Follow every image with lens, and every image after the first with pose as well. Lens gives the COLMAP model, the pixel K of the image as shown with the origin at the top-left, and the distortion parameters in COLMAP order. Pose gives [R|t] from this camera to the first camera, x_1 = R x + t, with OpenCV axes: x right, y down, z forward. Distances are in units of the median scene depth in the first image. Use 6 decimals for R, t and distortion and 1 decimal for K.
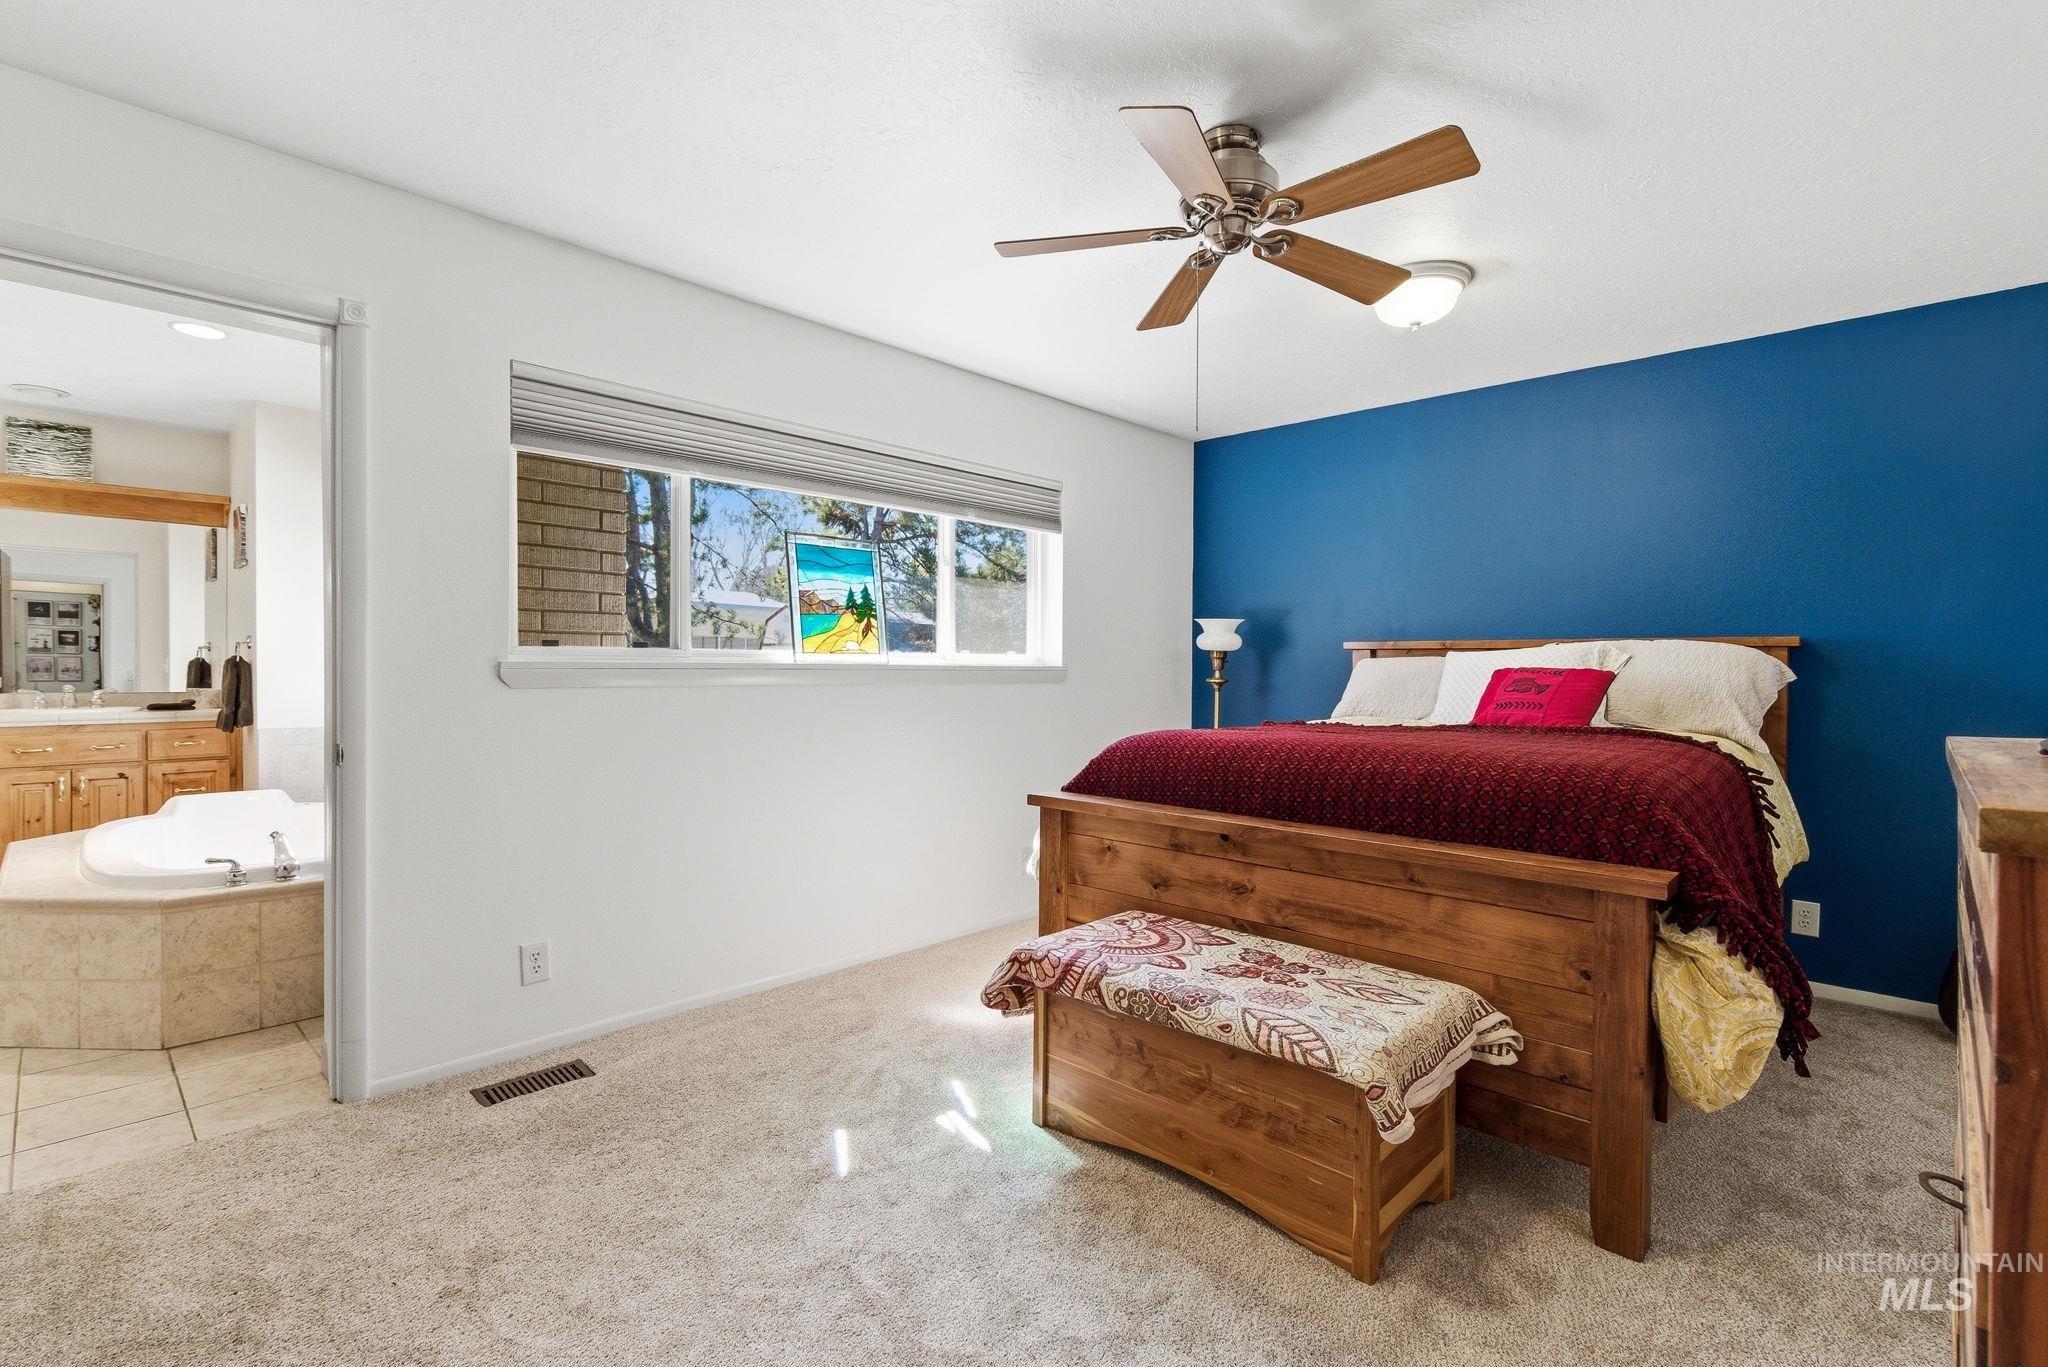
lens RADIAL K [[929.7, 0, 1024.0], [0, 929.7, 683.5], [0, 0, 1]] dist [0.001193, 0.000348]
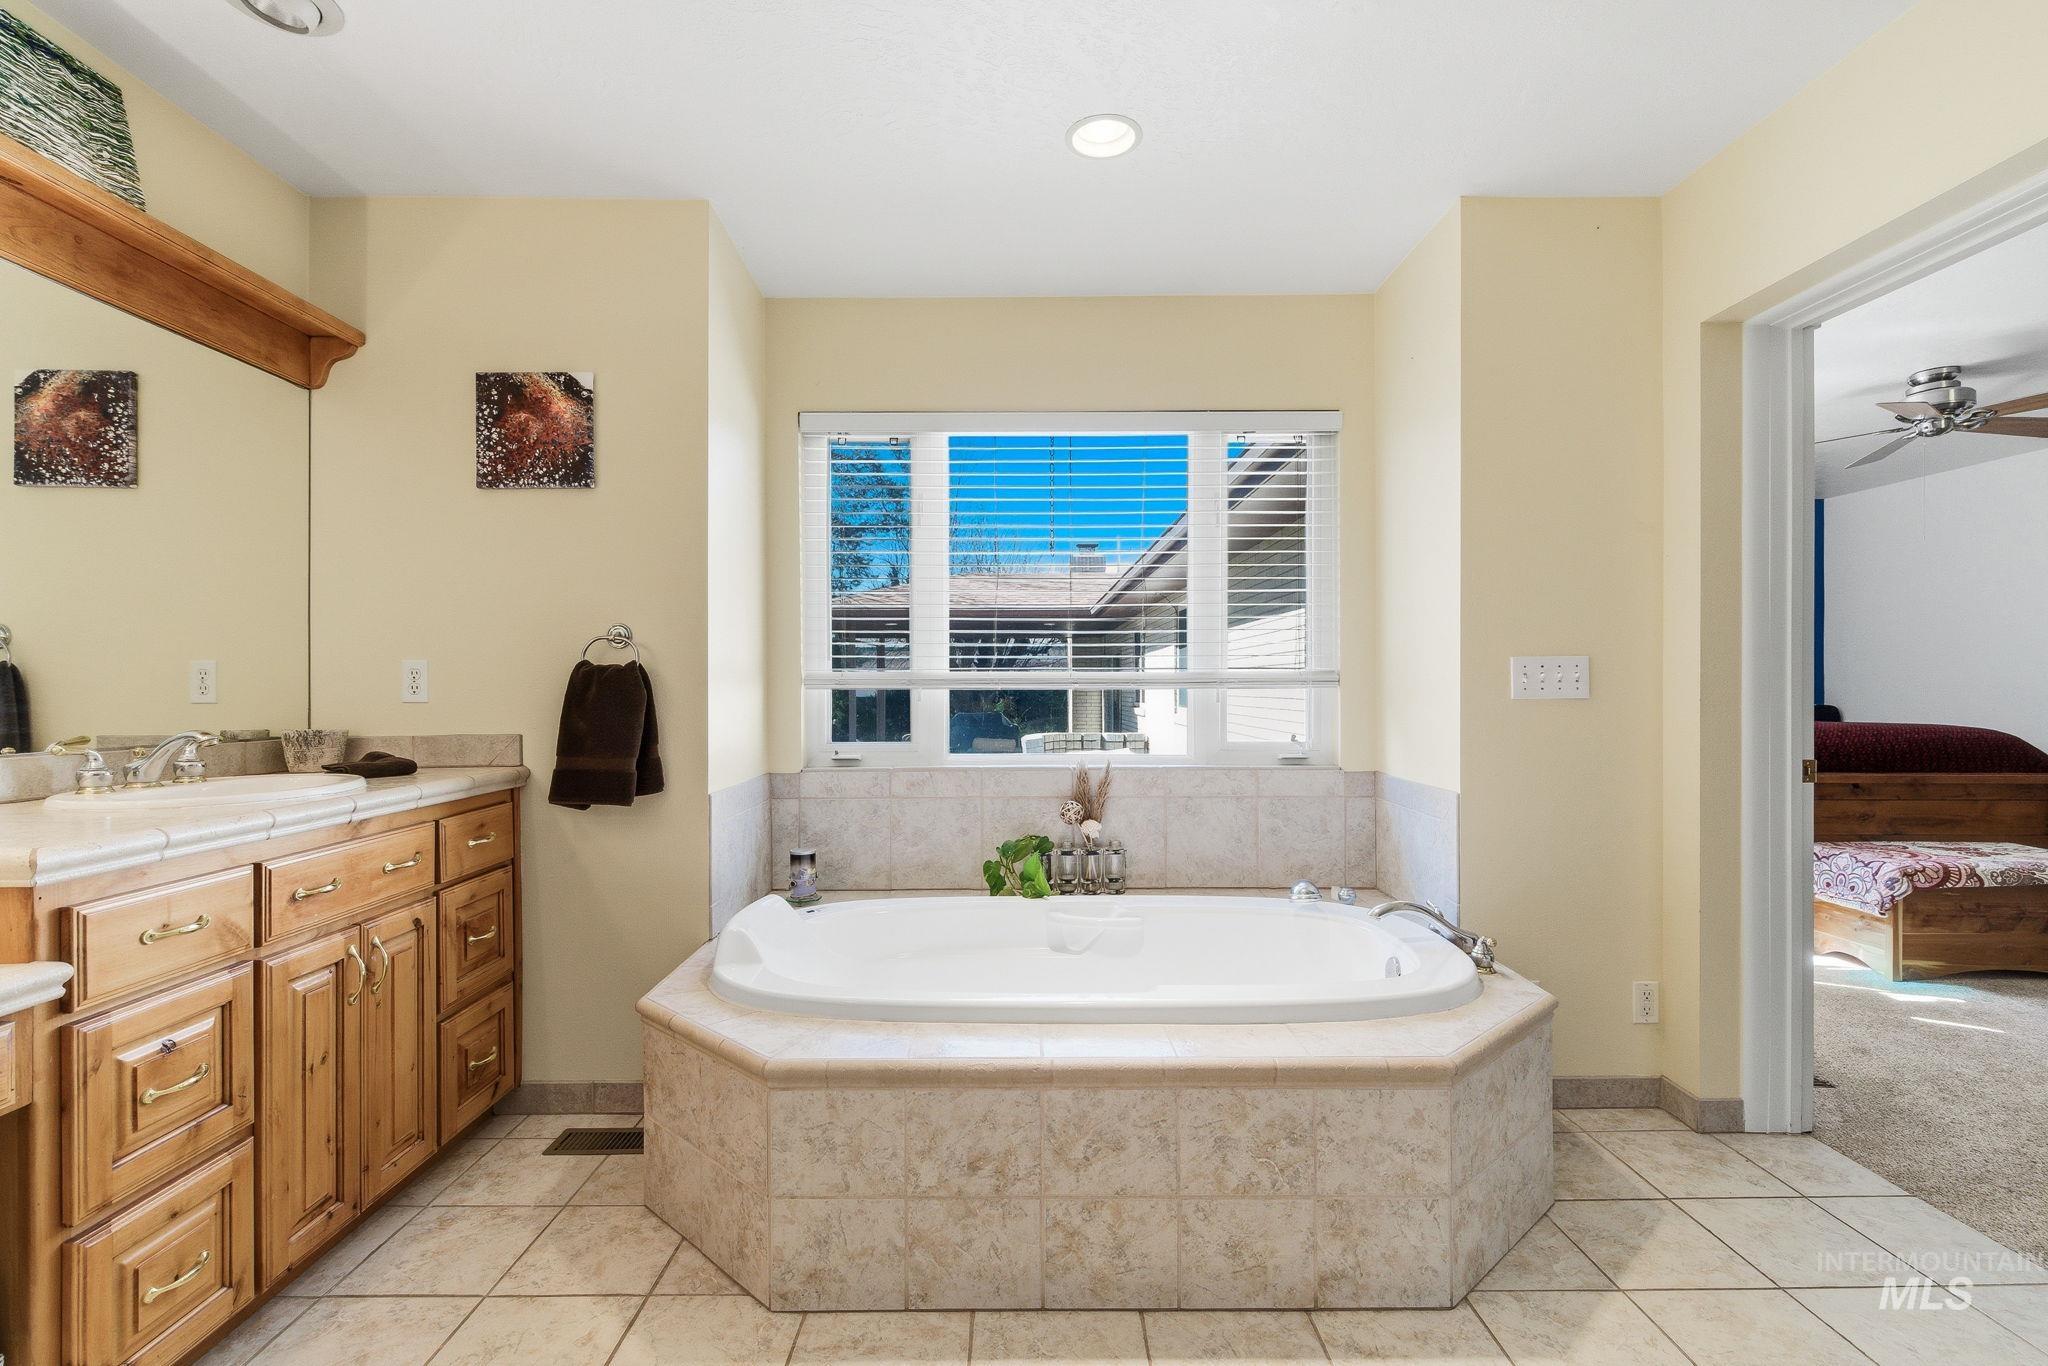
lens RADIAL K [[929.7, 0, 1024.0], [0, 929.7, 683.0], [0, 0, 1]] dist [0.001193, 0.000348]
pose [[0.711400, -0.005941, 0.702762, -1.836228], [0.010410, 0.999944, -0.002084, -0.024260], [-0.702710, 0.008799, 0.711422, 0.807938]]
